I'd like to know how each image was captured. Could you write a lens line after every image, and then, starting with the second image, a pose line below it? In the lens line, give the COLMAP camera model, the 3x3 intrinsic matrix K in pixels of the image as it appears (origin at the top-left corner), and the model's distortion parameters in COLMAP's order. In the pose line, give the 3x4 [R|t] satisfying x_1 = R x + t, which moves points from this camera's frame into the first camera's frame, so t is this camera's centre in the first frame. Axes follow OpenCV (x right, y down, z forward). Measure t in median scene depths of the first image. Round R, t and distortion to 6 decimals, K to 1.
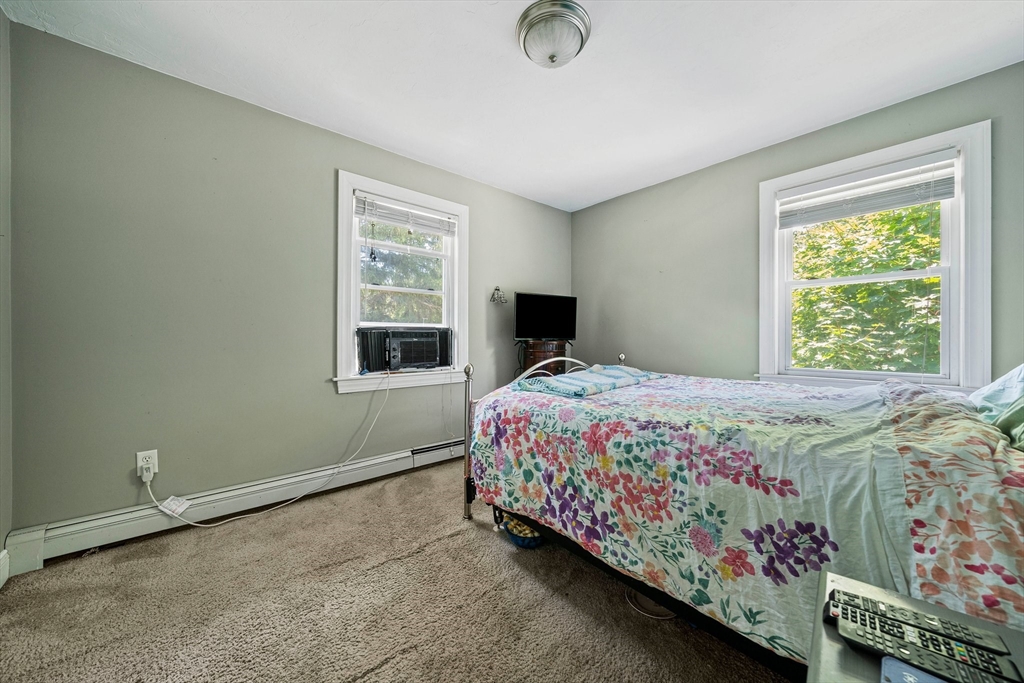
lens RADIAL K [[358.9, 0, 512.5], [0, 358.9, 335.4], [0, 0, 1]] dist [-0.014821, -0.000115]
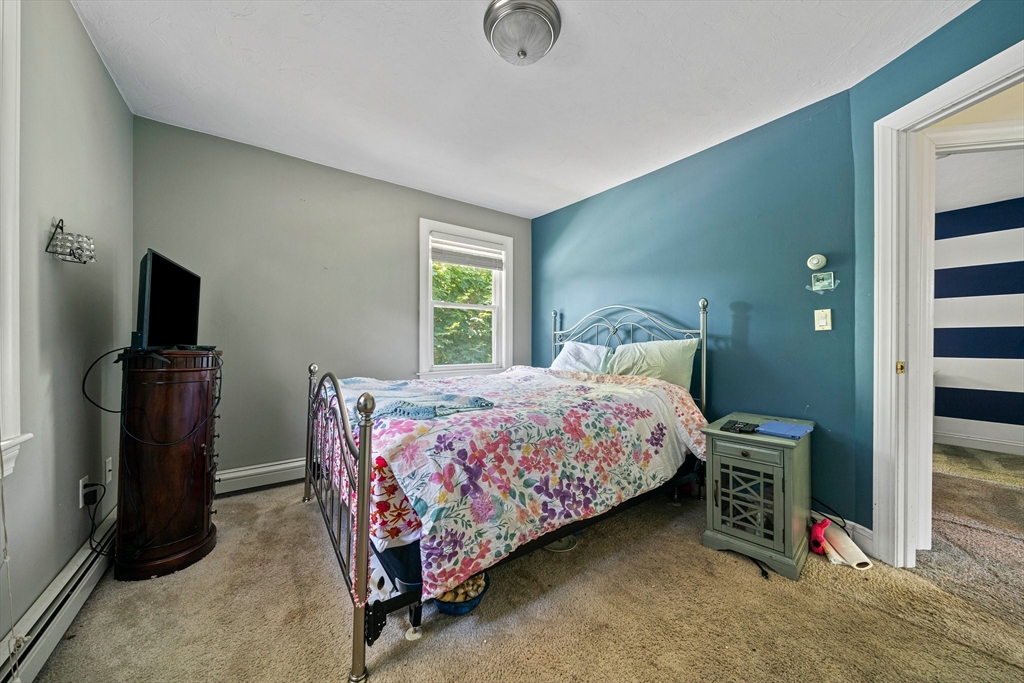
lens RADIAL K [[361.2, 0, 512.4], [0, 361.2, 345.2], [0, 0, 1]] dist [-0.005027, -0.000650]
pose [[0.067112, -0.007753, 0.997715, -0.946215], [-0.005242, 0.999953, 0.008123, -0.002092], [-0.997732, -0.005775, 0.067069, 1.064812]]
